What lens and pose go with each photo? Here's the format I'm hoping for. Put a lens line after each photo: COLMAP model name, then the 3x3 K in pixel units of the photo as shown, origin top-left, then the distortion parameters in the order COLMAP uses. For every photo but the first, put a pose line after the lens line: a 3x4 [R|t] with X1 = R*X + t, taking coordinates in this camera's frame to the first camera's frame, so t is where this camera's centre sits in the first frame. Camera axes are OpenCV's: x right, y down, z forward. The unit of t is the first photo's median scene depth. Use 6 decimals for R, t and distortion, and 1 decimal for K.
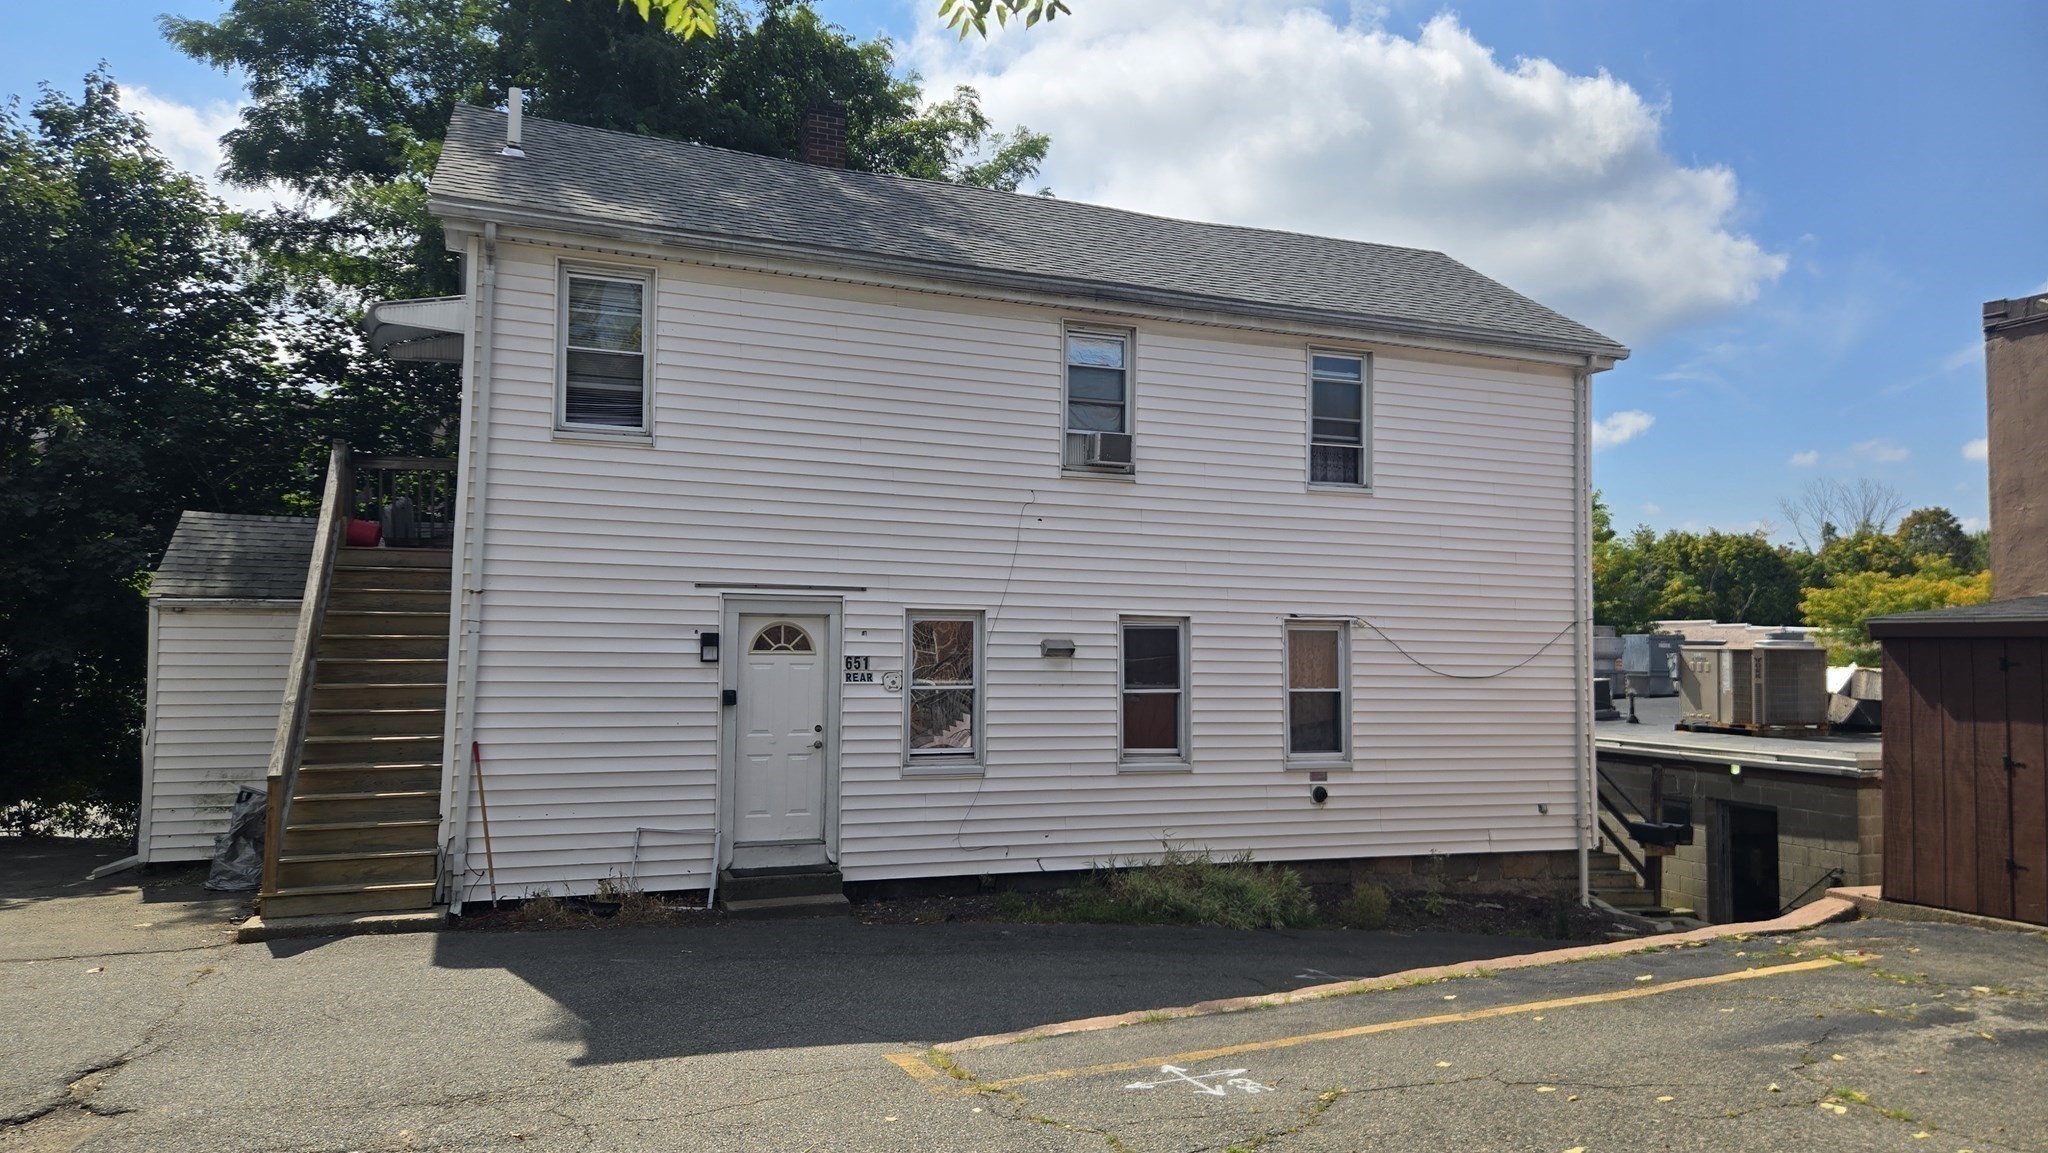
lens RADIAL K [[1364.9, 0, 1024.0], [0, 1364.9, 576.5], [0, 0, 1]] dist [0.068754, -0.084992]
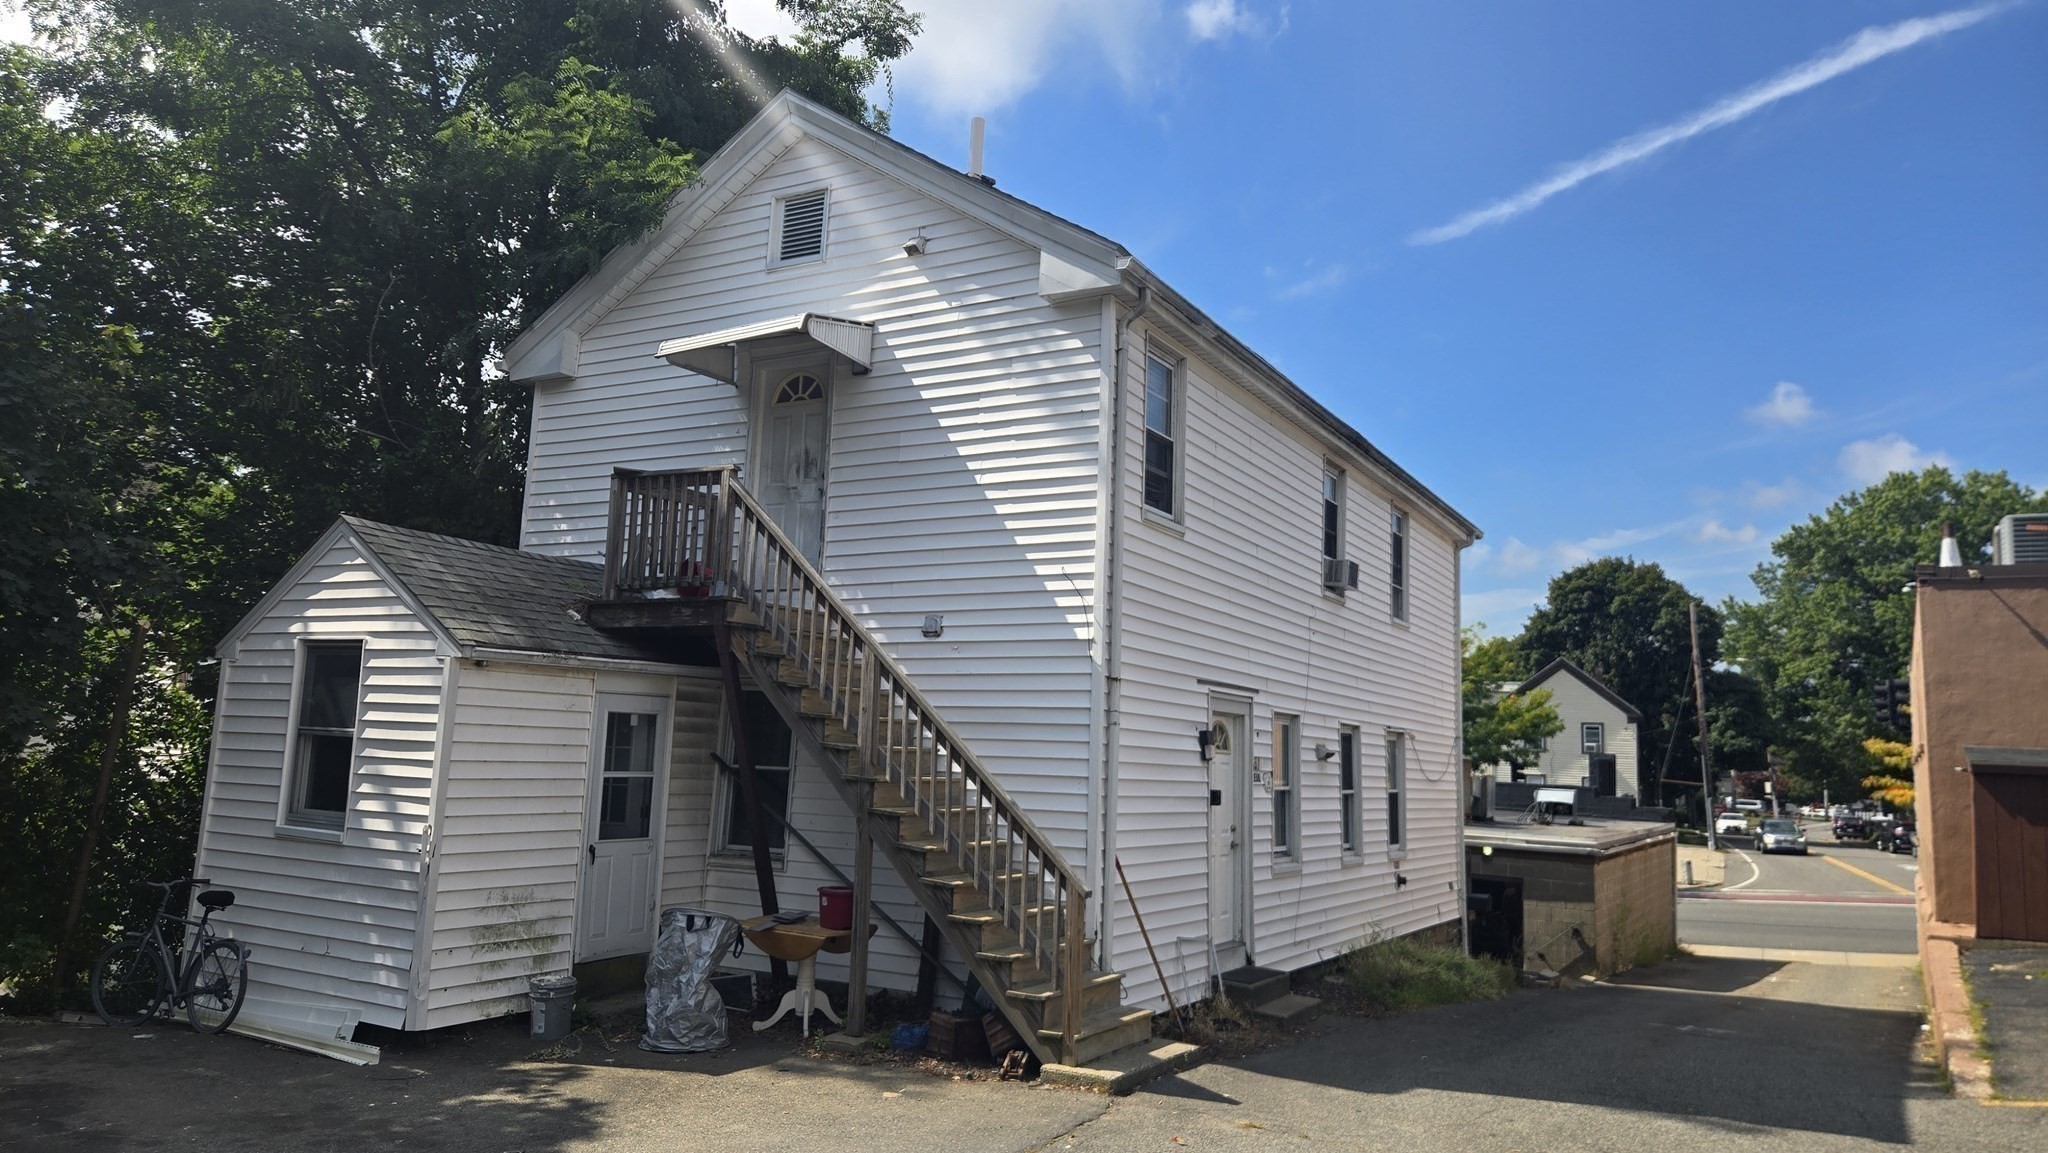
lens RADIAL K [[1364.9, 0, 1024.0], [0, 1364.9, 576.5], [0, 0, 1]] dist [0.068754, -0.084992]
pose [[0.785760, 0.104790, 0.609591, -0.821349], [-0.071962, 0.994339, -0.078171, 0.014883], [-0.614331, 0.017557, 0.788853, 0.268374]]
